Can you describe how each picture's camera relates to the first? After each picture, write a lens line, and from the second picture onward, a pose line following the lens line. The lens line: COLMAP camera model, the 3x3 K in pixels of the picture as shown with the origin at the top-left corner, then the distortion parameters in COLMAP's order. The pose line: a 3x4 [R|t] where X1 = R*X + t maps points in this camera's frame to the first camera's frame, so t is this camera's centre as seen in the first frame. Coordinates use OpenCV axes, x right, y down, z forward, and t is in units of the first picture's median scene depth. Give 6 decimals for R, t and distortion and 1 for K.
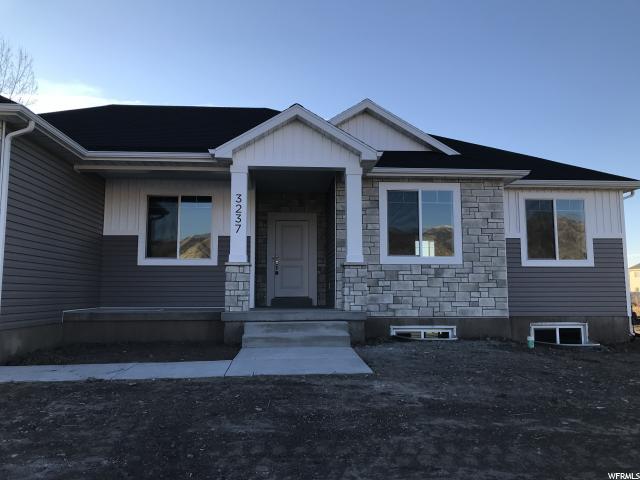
lens RADIAL K [[525.5, 0, 320.0], [0, 525.5, 240.0], [0, 0, 1]] dist [0.064463, -0.105306]
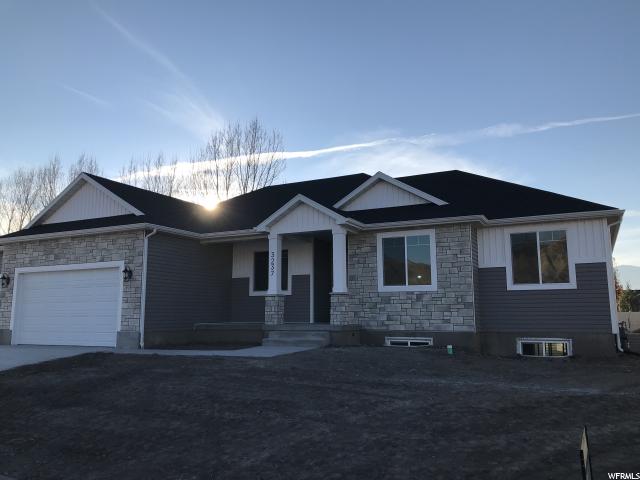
lens RADIAL K [[525.5, 0, 320.0], [0, 525.5, 240.0], [0, 0, 1]] dist [0.064463, -0.105306]
pose [[0.854375, -0.075314, -0.514171, 0.707034], [0.055634, 0.997012, -0.053595, -0.025604], [0.516671, 0.017185, 0.856012, -0.274560]]
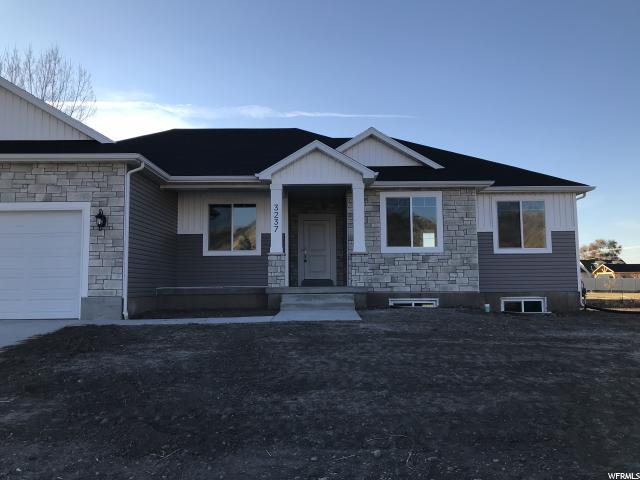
lens RADIAL K [[525.5, 0, 320.0], [0, 525.5, 240.0], [0, 0, 1]] dist [0.064463, -0.105306]
pose [[0.997717, -0.013012, -0.066262, 0.047732], [0.014166, 0.999756, 0.016976, -0.012345], [0.066025, -0.017876, 0.997658, -0.347741]]
